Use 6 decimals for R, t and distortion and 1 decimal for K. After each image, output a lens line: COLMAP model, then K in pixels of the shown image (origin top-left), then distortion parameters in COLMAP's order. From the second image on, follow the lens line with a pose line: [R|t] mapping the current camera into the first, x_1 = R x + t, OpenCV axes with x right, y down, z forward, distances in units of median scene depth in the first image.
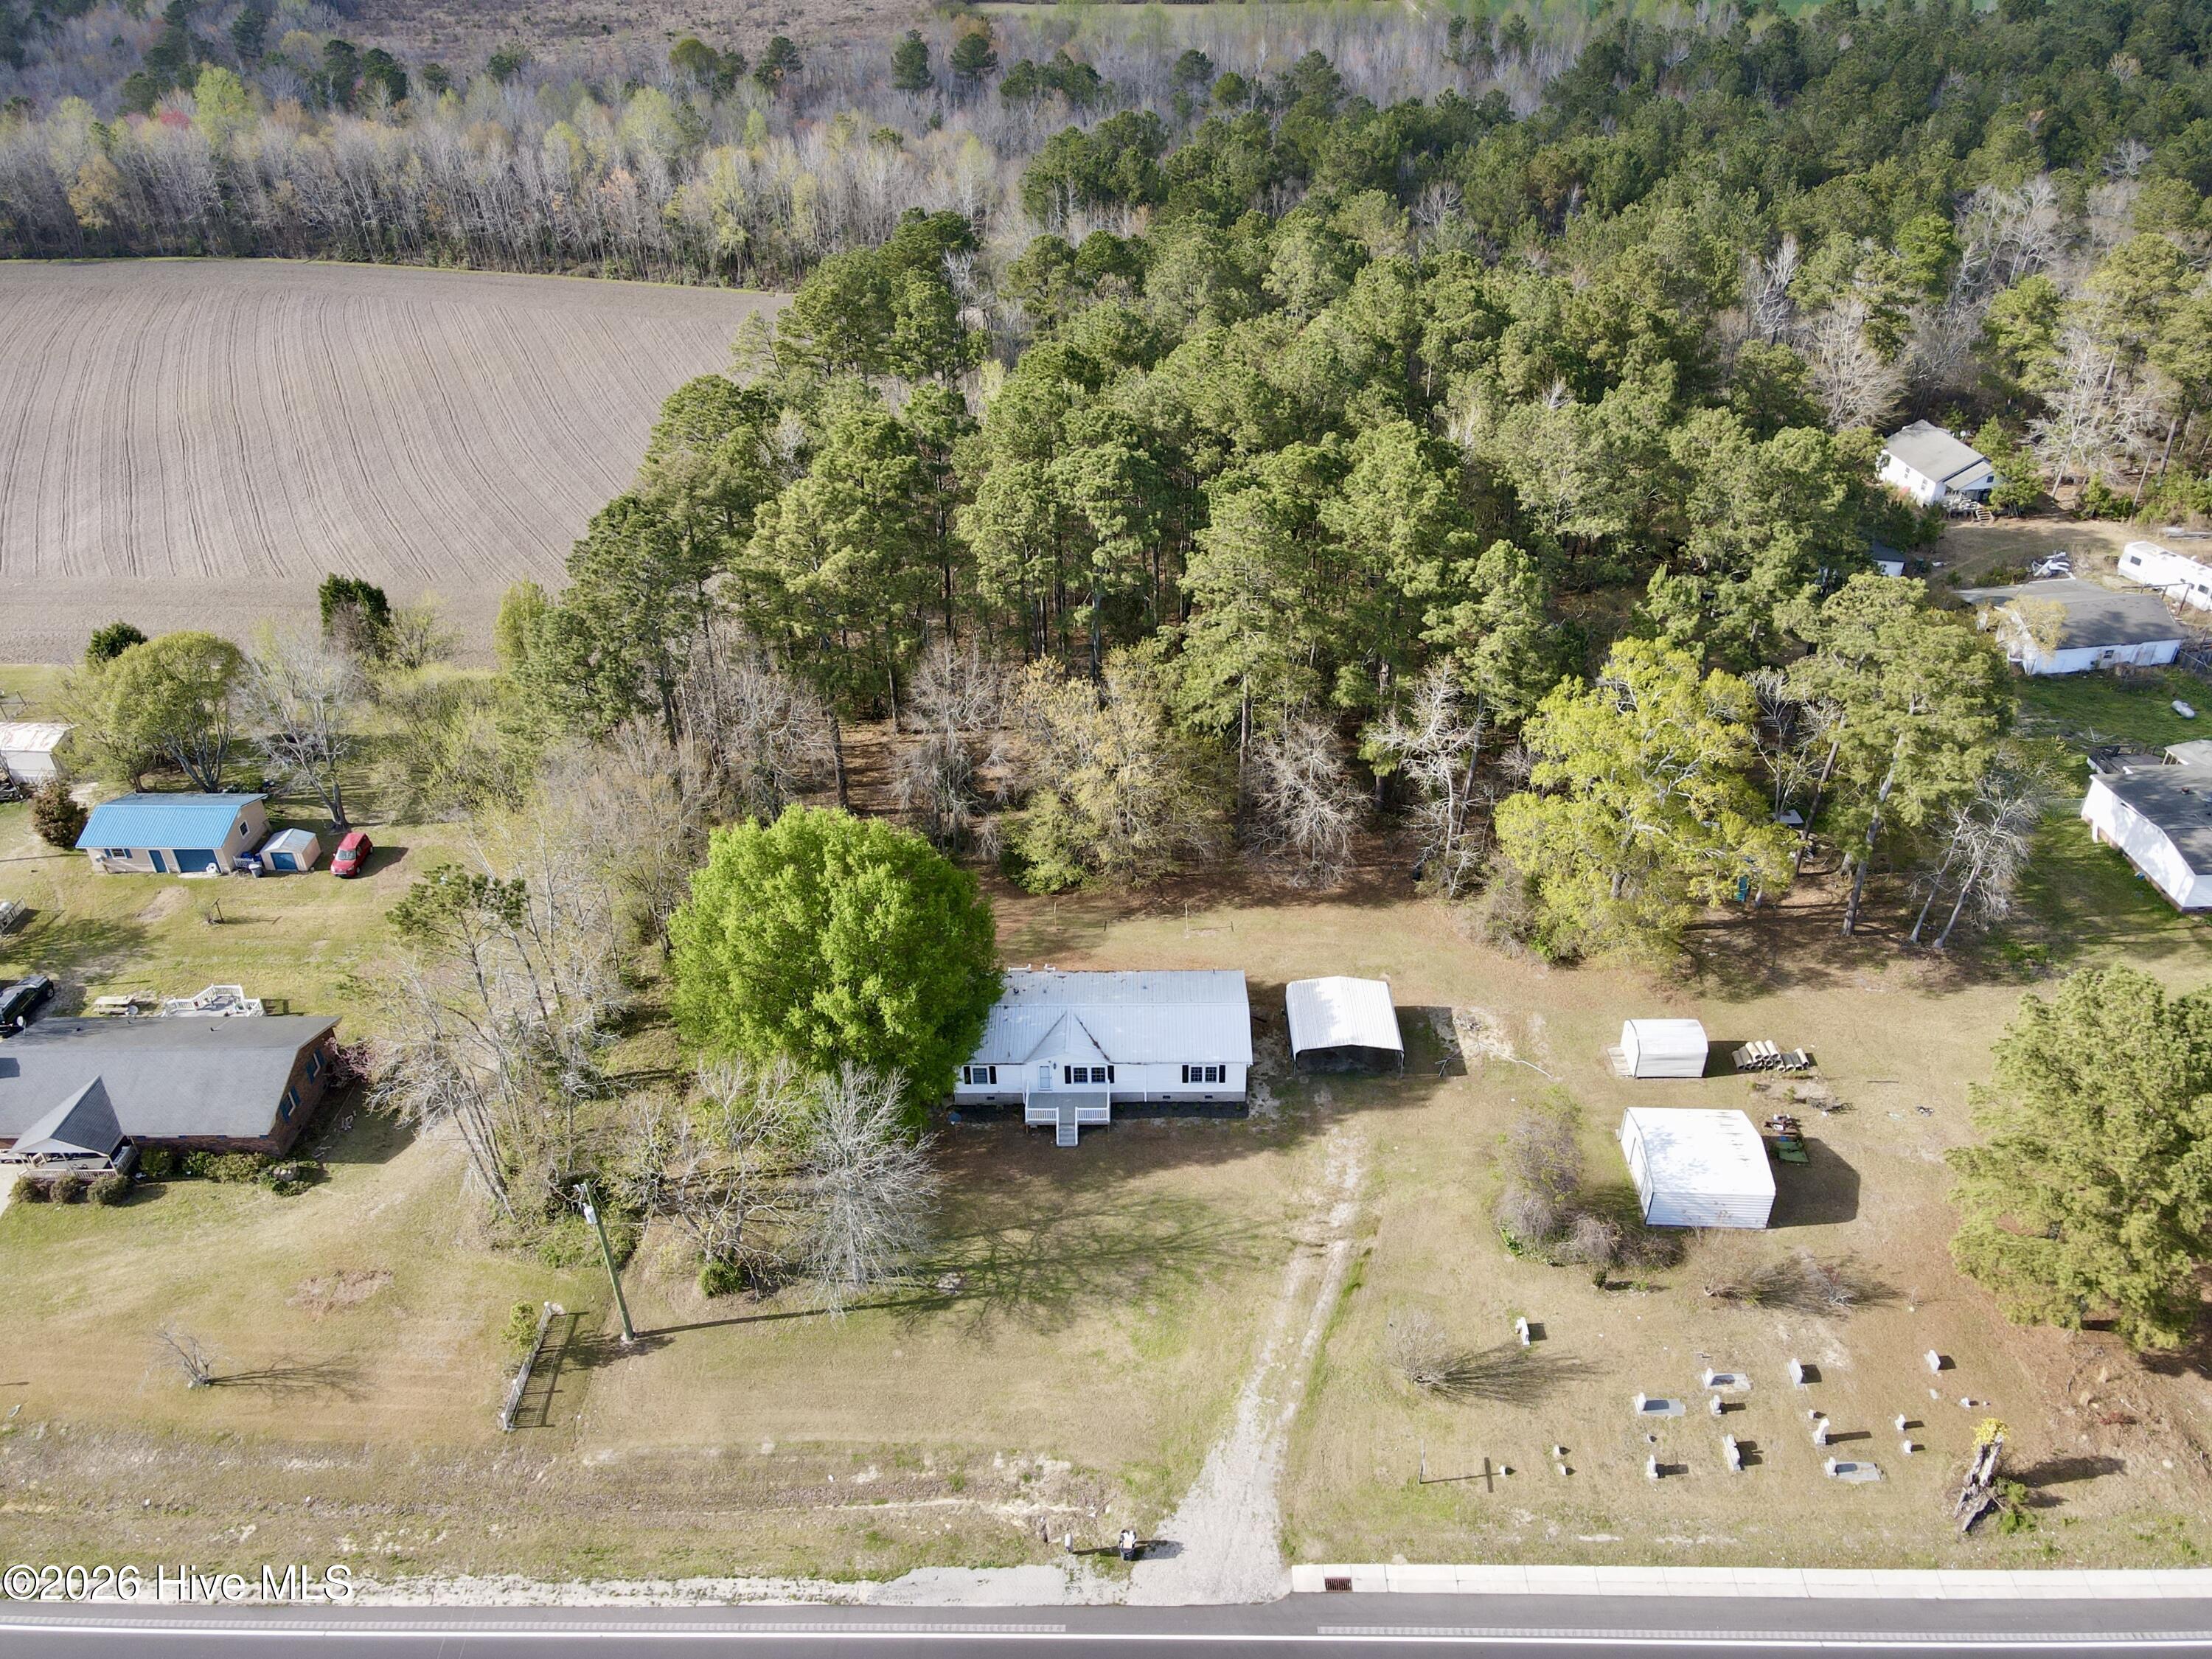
lens RADIAL K [[1624.5, 0, 1137.5], [0, 1624.5, 826.6], [0, 0, 1]] dist [0.006234, 0.000109]
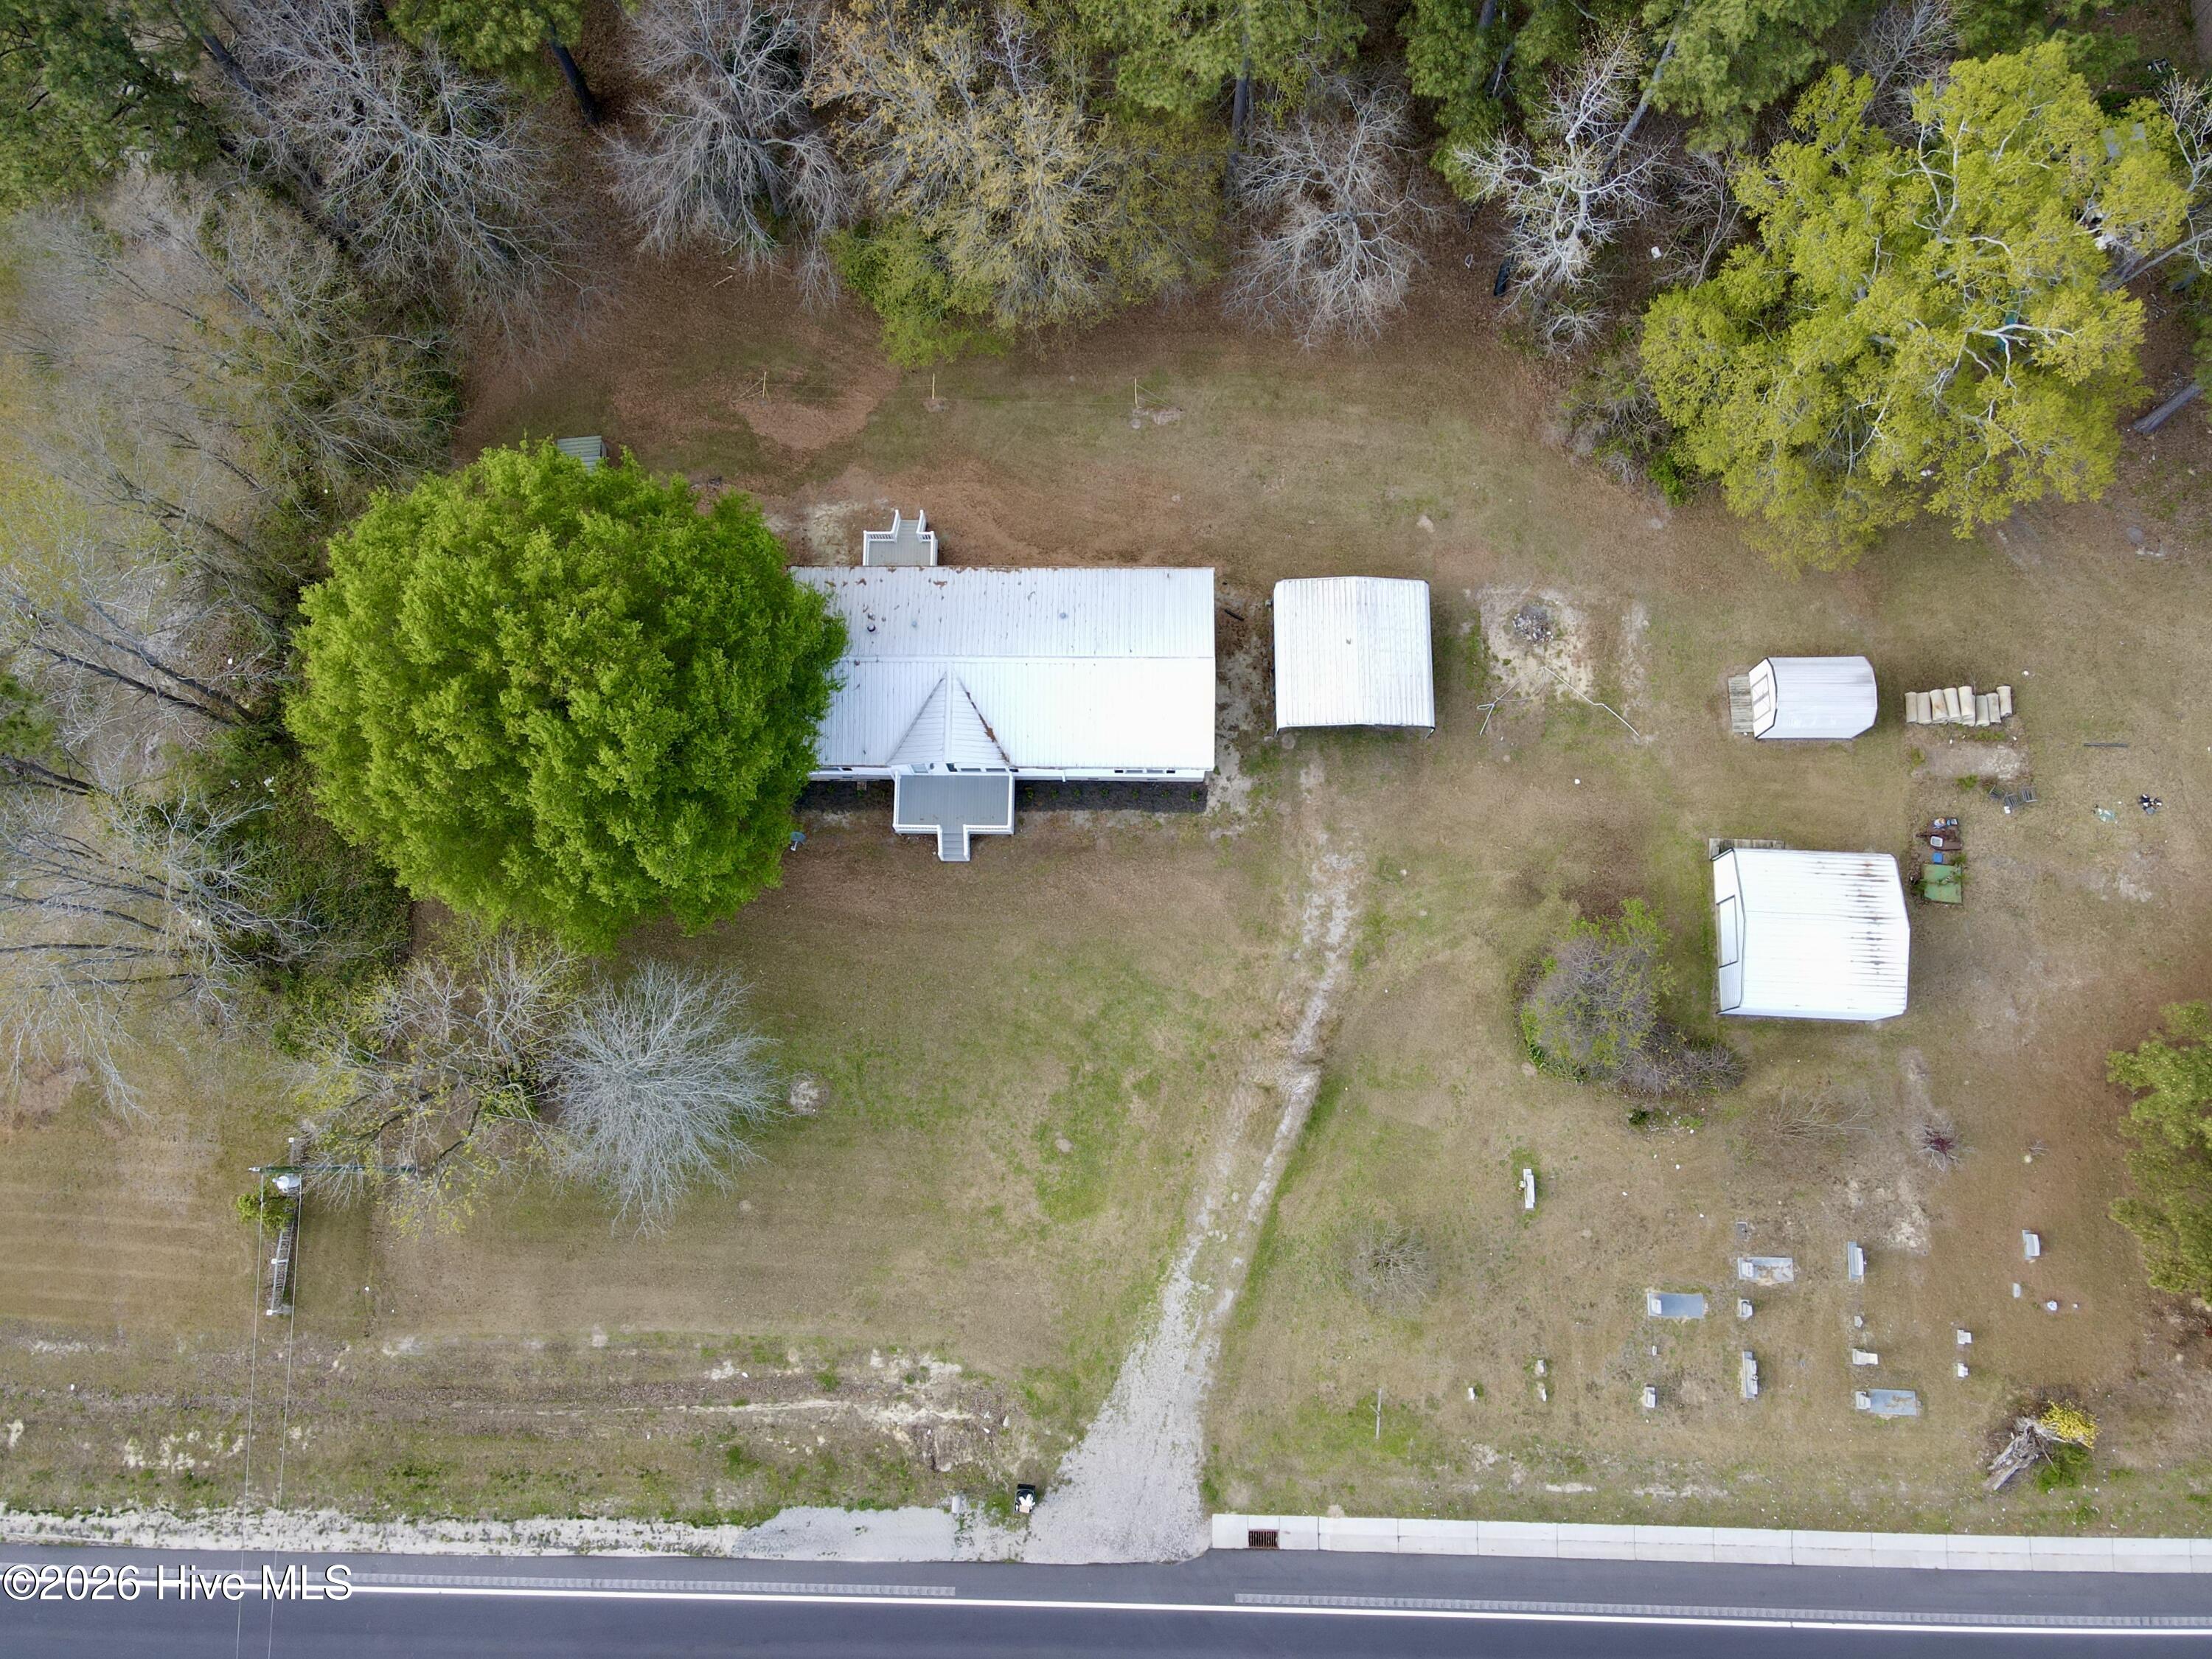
lens RADIAL K [[1624.5, 0, 1137.5], [0, 1624.5, 826.6], [0, 0, 1]] dist [0.006234, 0.000109]
pose [[0.999931, 0.011728, 0.000015, 0.049615], [-0.008416, 0.716604, 0.697429, -0.419935], [0.008169, -0.697382, 0.716653, 0.625400]]
